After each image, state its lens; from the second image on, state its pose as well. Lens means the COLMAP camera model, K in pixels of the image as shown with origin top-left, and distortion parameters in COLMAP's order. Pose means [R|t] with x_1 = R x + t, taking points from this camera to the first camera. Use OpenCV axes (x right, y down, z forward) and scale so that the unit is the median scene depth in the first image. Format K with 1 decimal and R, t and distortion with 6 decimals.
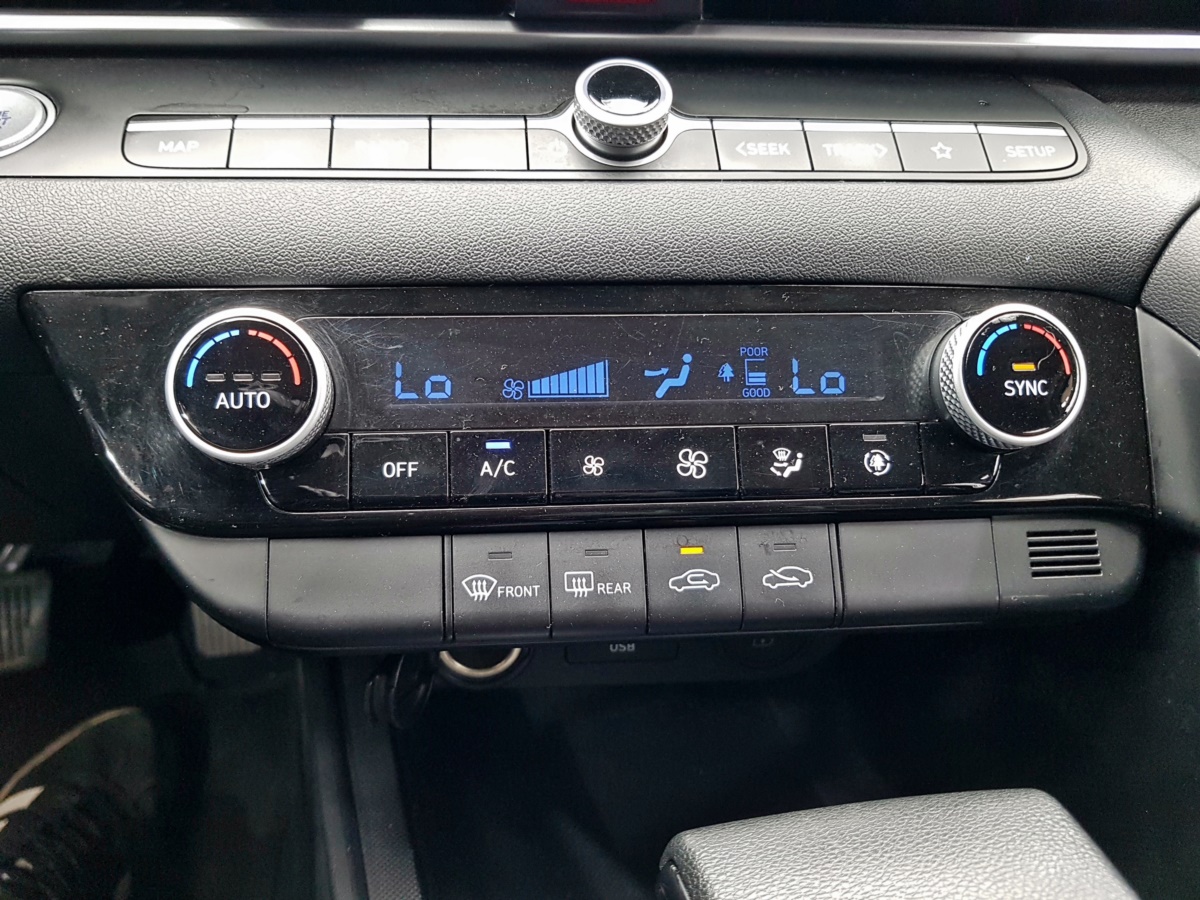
lens RADIAL K [[917.7, 0, 571.9], [0, 917.7, 449.1], [0, 0, 1]] dist [-0.050755, 0.046044]
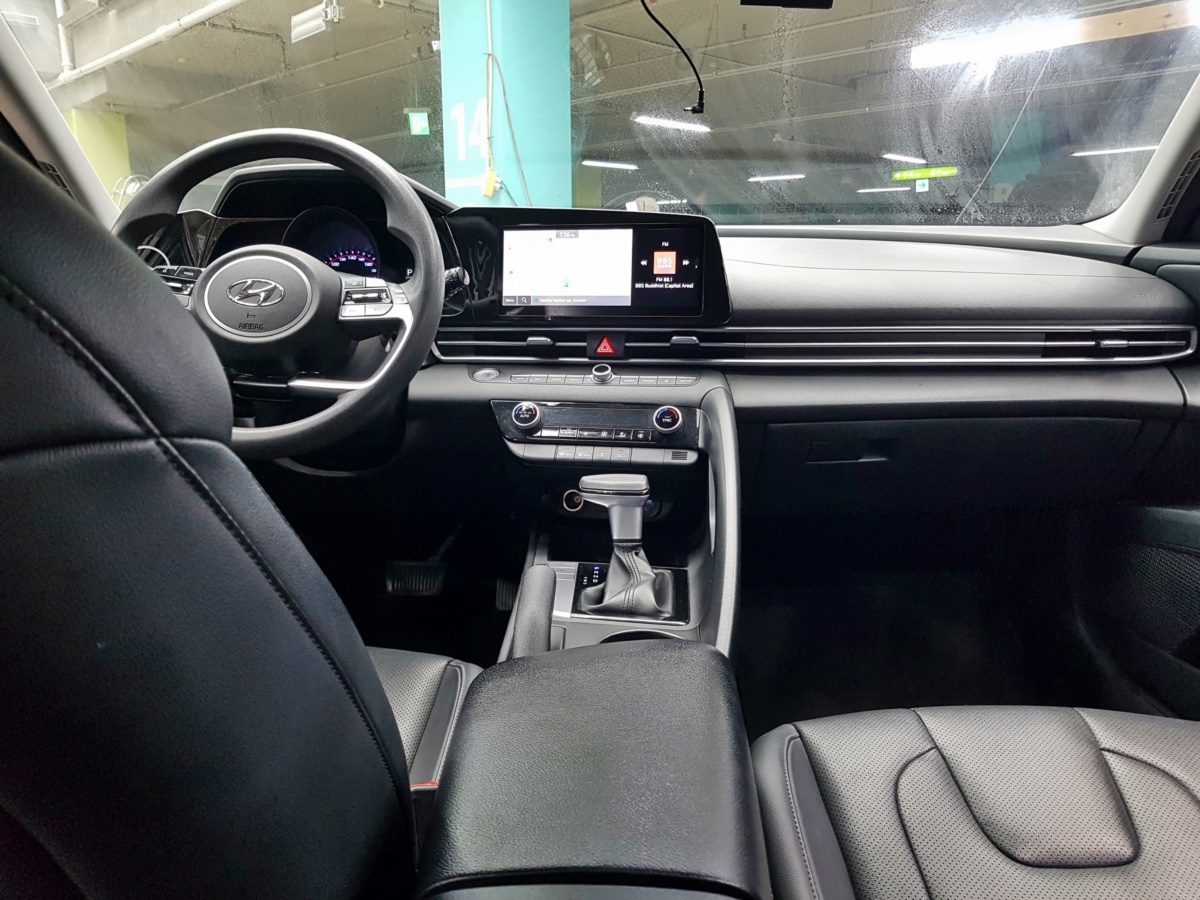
lens RADIAL K [[964.9, 0, 584.4], [0, 964.9, 454.9], [0, 0, 1]] dist [-0.029090, 0.013357]
pose [[0.955477, 0.019811, -0.294401, 1.562863], [-0.123310, 0.933249, -0.337404, 1.894036], [0.268065, 0.358684, 0.894140, -3.703128]]
